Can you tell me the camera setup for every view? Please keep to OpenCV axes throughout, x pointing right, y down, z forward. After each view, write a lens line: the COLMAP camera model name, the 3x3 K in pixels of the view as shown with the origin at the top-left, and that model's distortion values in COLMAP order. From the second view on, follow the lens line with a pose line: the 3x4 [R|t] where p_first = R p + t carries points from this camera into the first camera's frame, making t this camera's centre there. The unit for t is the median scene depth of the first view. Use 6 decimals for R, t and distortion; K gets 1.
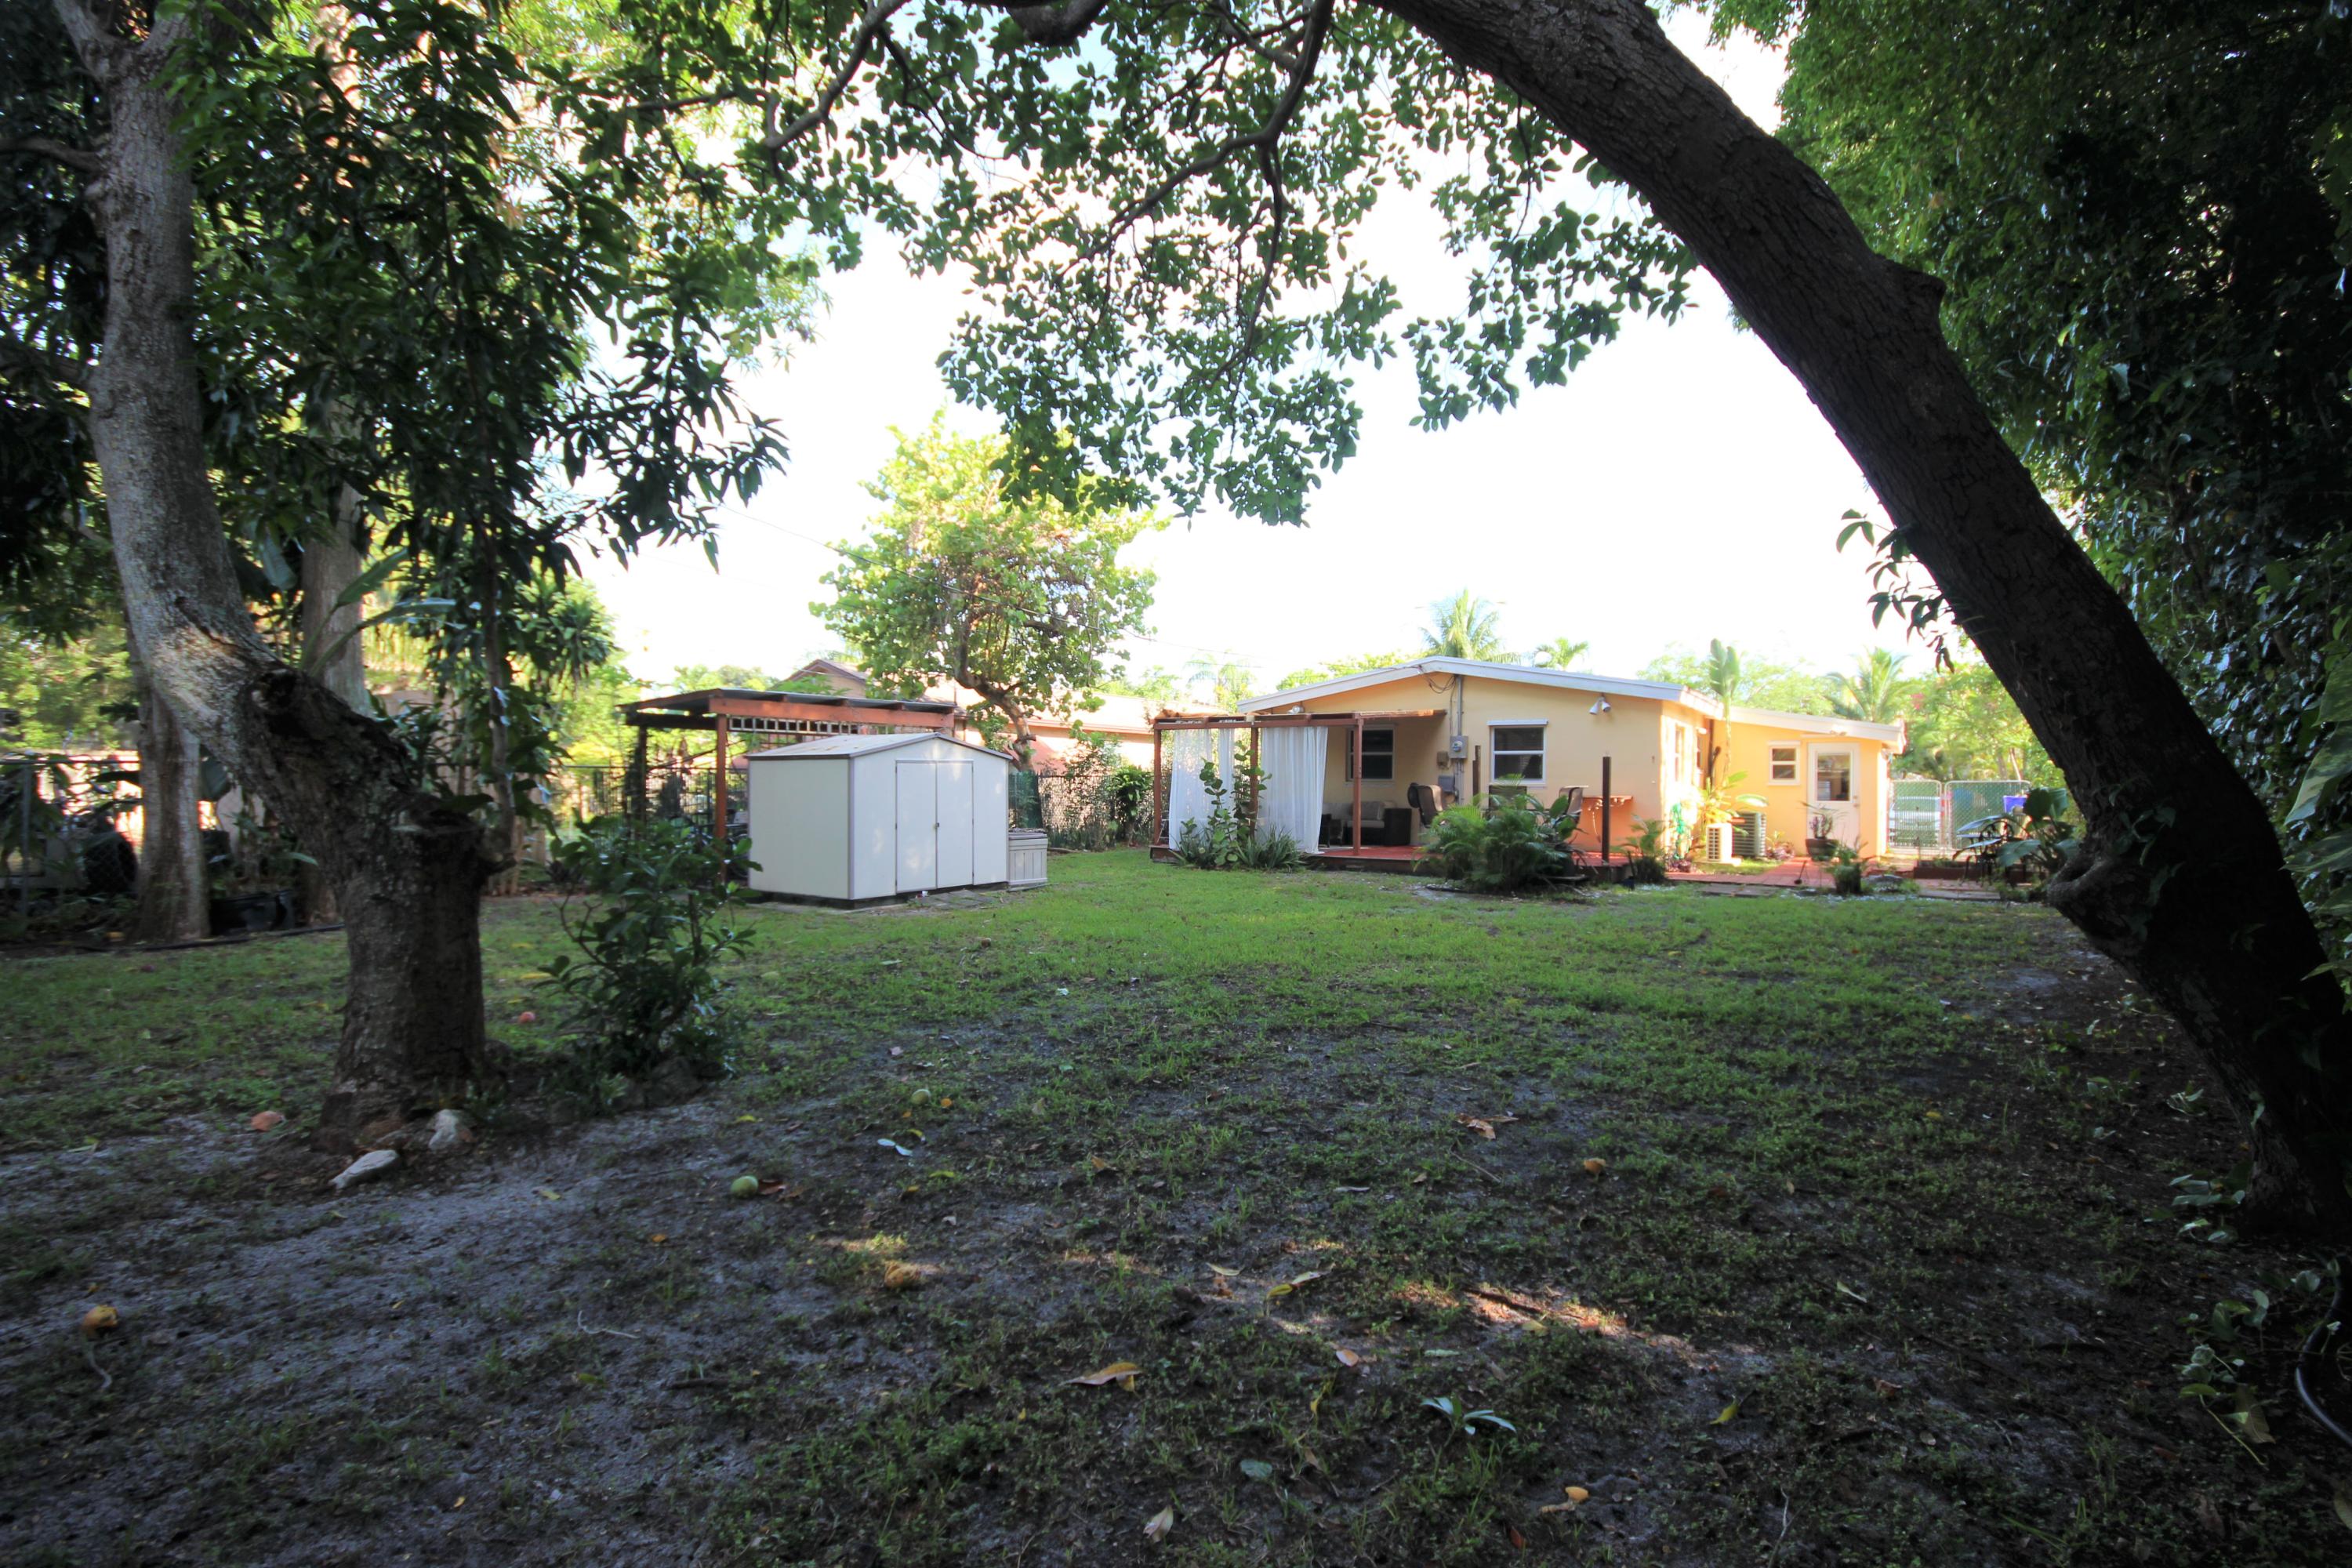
lens RADIAL K [[1107.6, 0, 1186.8], [0, 1107.6, 775.6], [0, 0, 1]] dist [-0.002673, 0.000416]
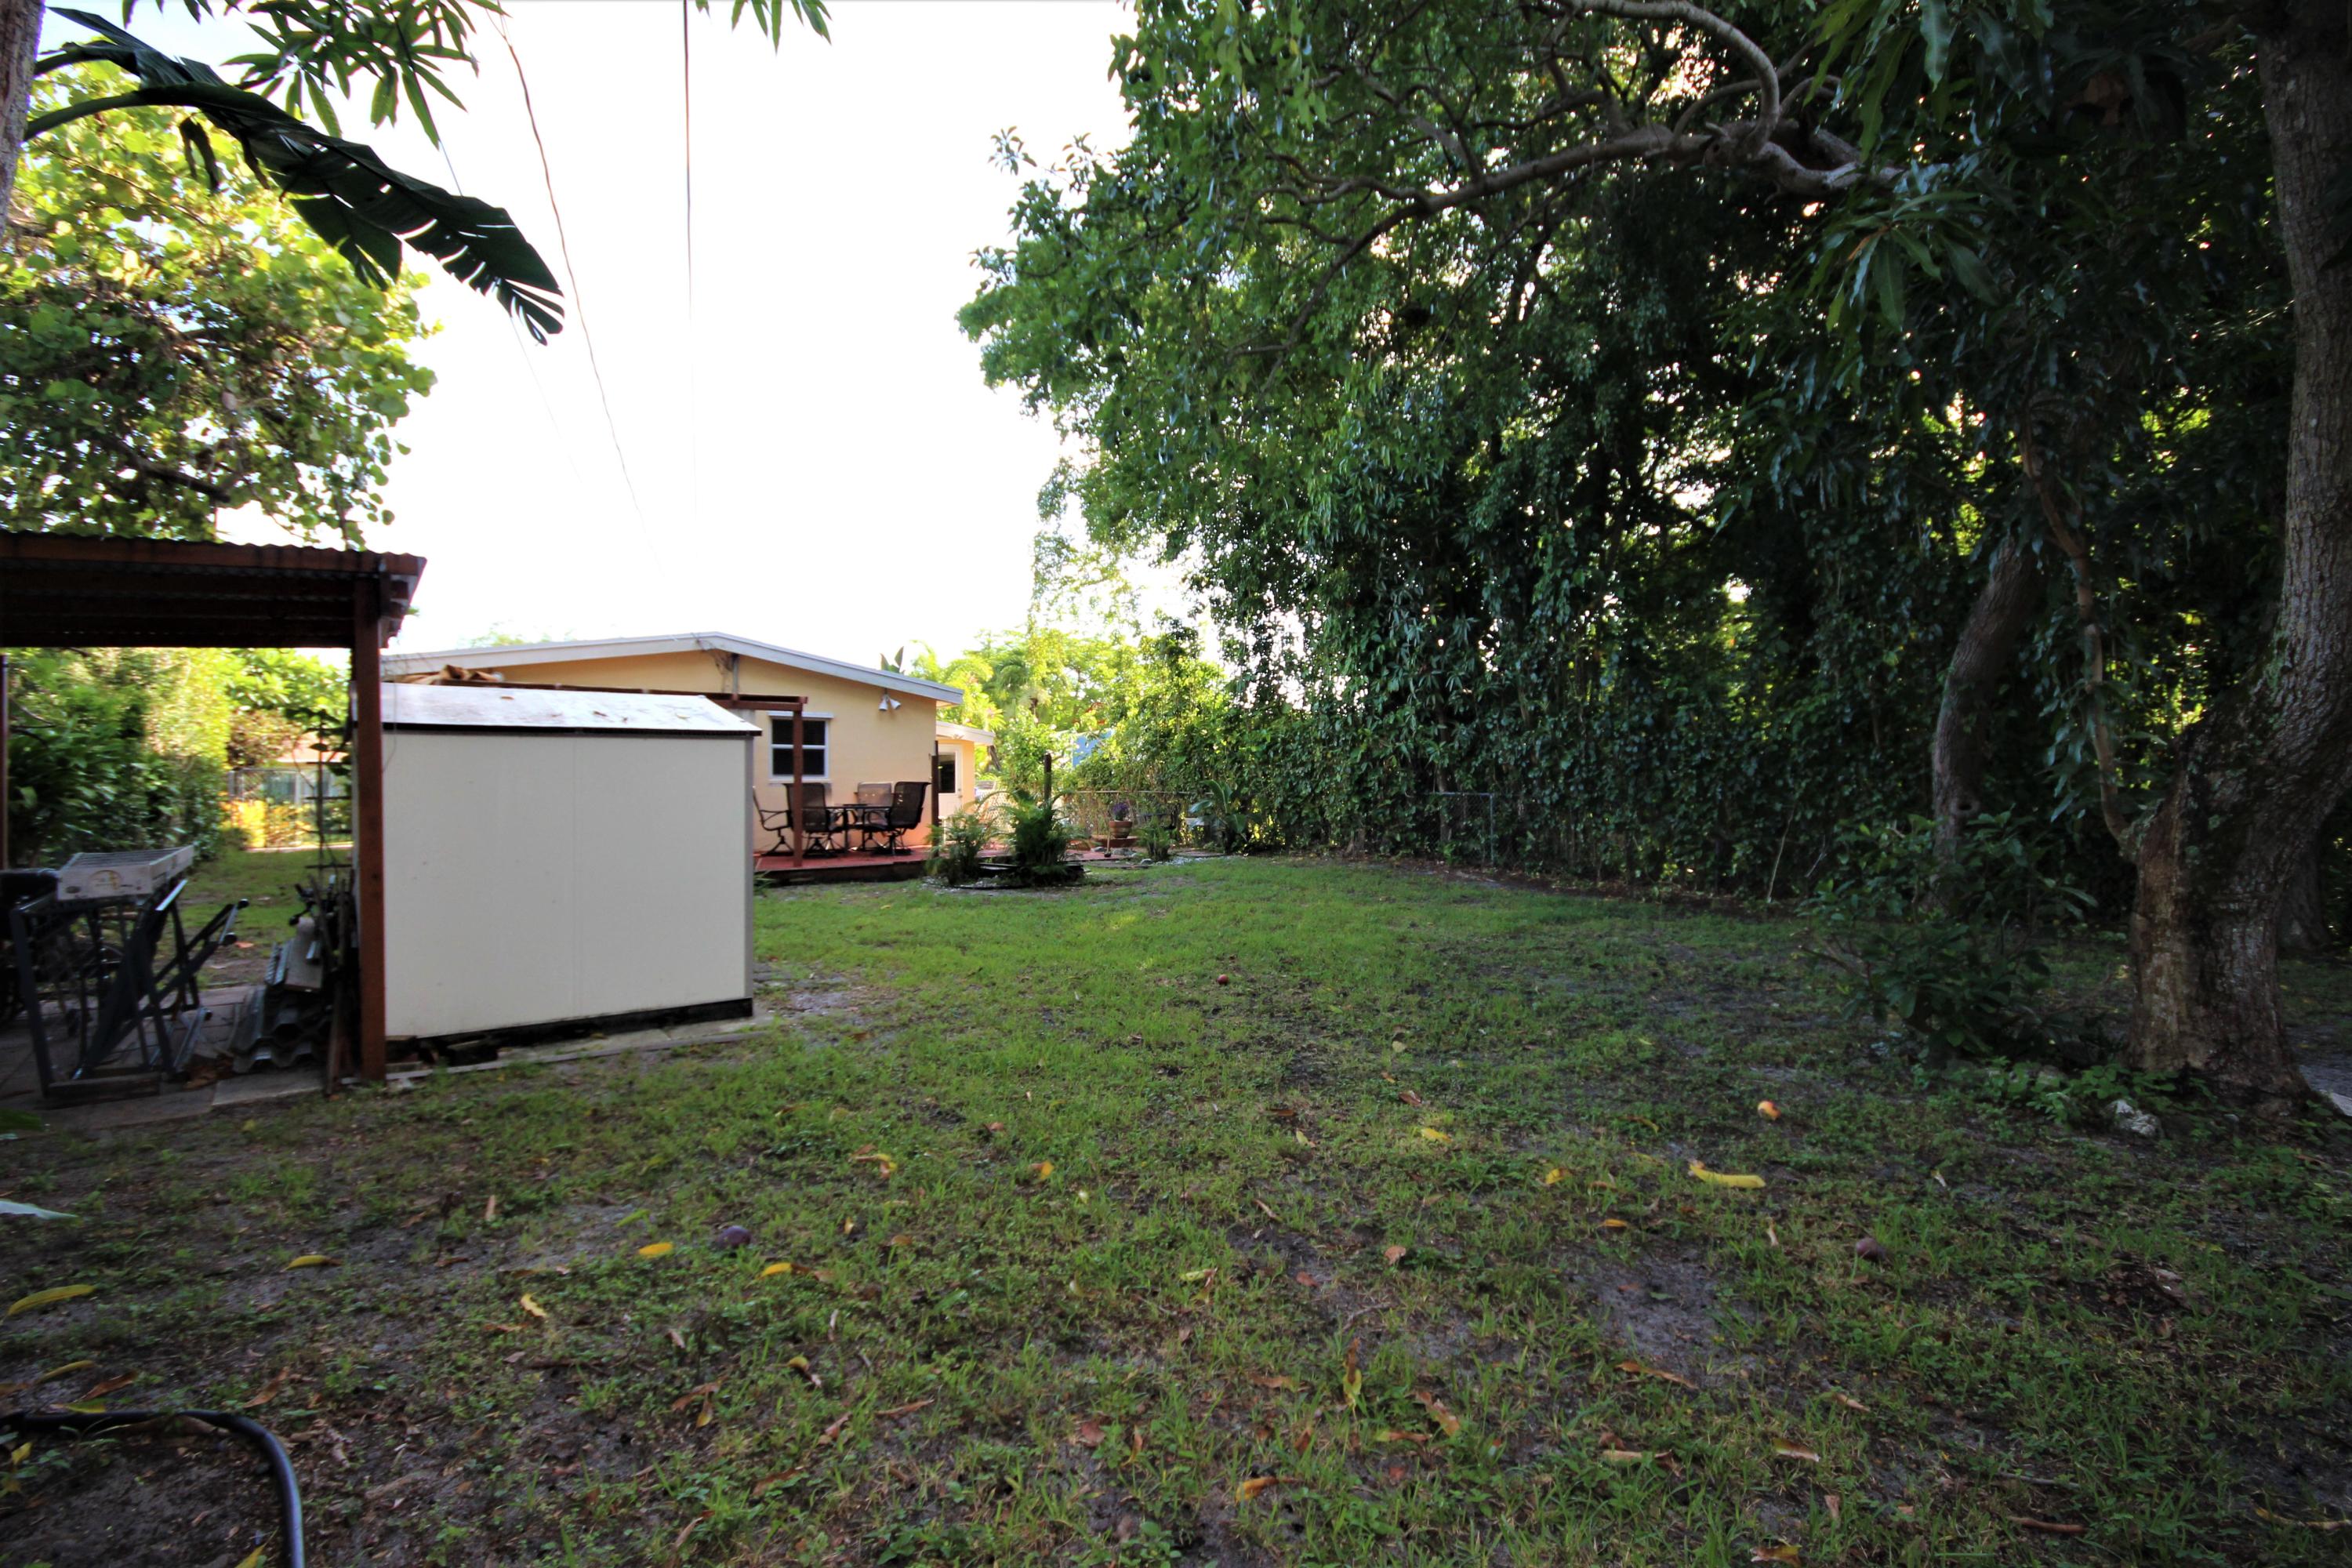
lens RADIAL K [[1107.6, 0, 1186.8], [0, 1107.6, 775.6], [0, 0, 1]] dist [-0.002673, 0.000416]
pose [[0.303855, -0.003551, 0.952712, -0.488238], [-0.000233, 0.999993, 0.003802, -0.000462], [-0.952718, -0.001378, 0.303852, 0.409731]]
